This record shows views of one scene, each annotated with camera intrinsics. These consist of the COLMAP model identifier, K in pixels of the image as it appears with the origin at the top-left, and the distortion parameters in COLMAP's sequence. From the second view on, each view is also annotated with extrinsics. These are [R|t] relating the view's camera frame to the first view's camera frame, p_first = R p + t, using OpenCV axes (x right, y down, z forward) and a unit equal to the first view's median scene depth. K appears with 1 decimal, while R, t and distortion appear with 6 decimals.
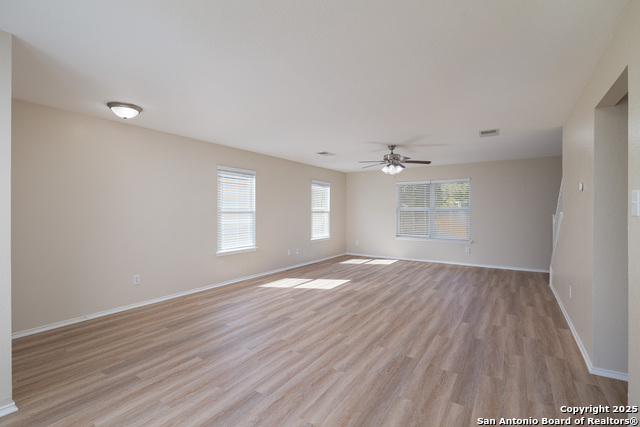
lens RADIAL K [[294.0, 0, 320.0], [0, 294.0, 213.5], [0, 0, 1]] dist [0.000028, 0.000096]
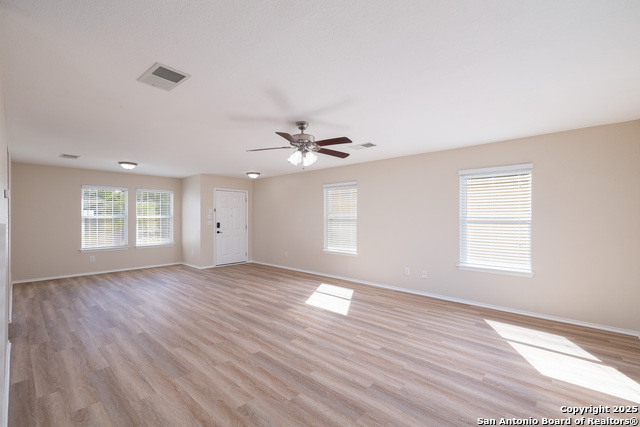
lens RADIAL K [[282.2, 0, 329.4], [0, 282.2, 217.7], [0, 0, 1]] dist [0.000535, -0.000148]
pose [[-0.139085, -0.002639, -0.990277, 1.263246], [-0.010348, 0.999946, -0.001212, -0.017864], [0.990226, 0.010078, -0.139104, 1.652324]]
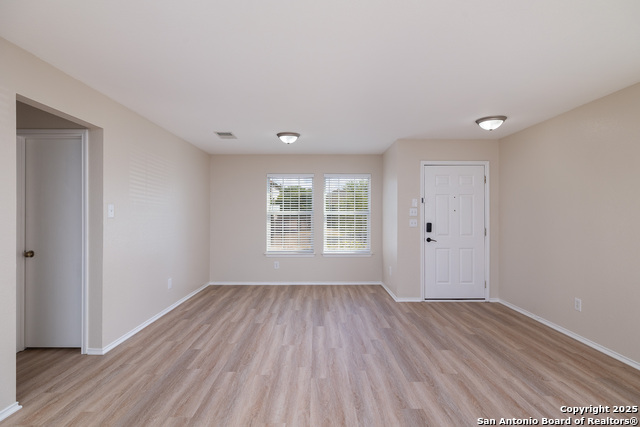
lens RADIAL K [[335.8, 0, 320.0], [0, 335.8, 213.5], [0, 0, 1]] dist [-0.003087, -0.000715]
pose [[-0.833716, -0.004496, -0.552175, 0.475133], [-0.008590, 0.999951, 0.004827, -0.017022], [0.552127, 0.008767, -0.833714, 1.463318]]
